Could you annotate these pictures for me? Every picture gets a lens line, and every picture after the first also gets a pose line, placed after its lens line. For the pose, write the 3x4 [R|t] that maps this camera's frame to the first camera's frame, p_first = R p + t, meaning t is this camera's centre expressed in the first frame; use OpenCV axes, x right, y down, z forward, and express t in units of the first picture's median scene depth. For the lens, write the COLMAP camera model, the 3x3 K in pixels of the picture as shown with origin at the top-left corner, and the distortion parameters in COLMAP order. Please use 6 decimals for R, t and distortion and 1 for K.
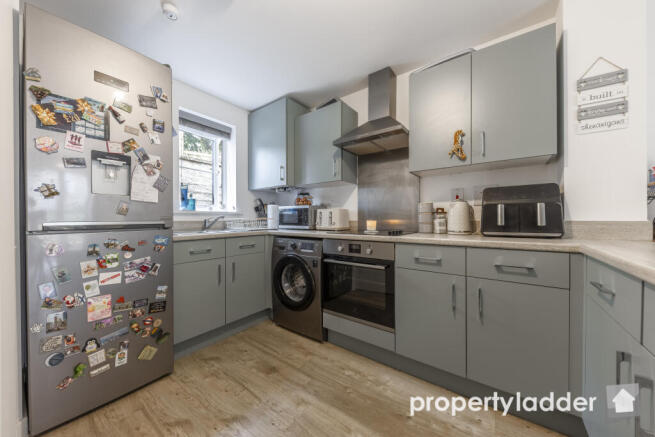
lens RADIAL K [[234.5, 0, 329.3], [0, 234.5, 219.3], [0, 0, 1]] dist [0.003562, -0.001376]
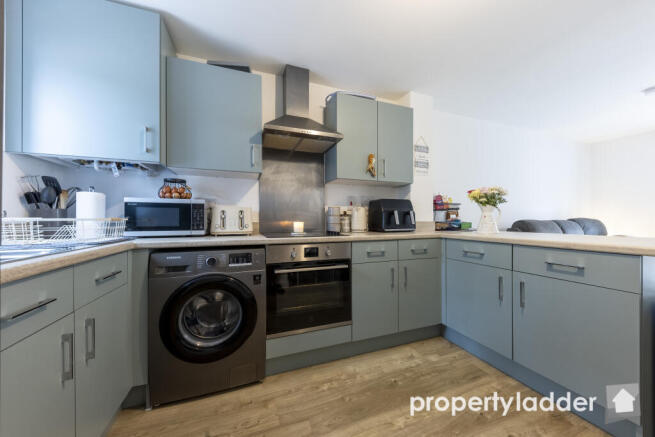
lens RADIAL K [[234.5, 0, 327.8], [0, 234.5, 217.8], [0, 0, 1]] dist [0.003562, -0.001376]
pose [[0.530947, 0.009720, 0.847349, -0.626341], [0.000467, 0.999931, -0.011764, 0.000879], [-0.847405, 0.006642, 0.530906, 0.445819]]
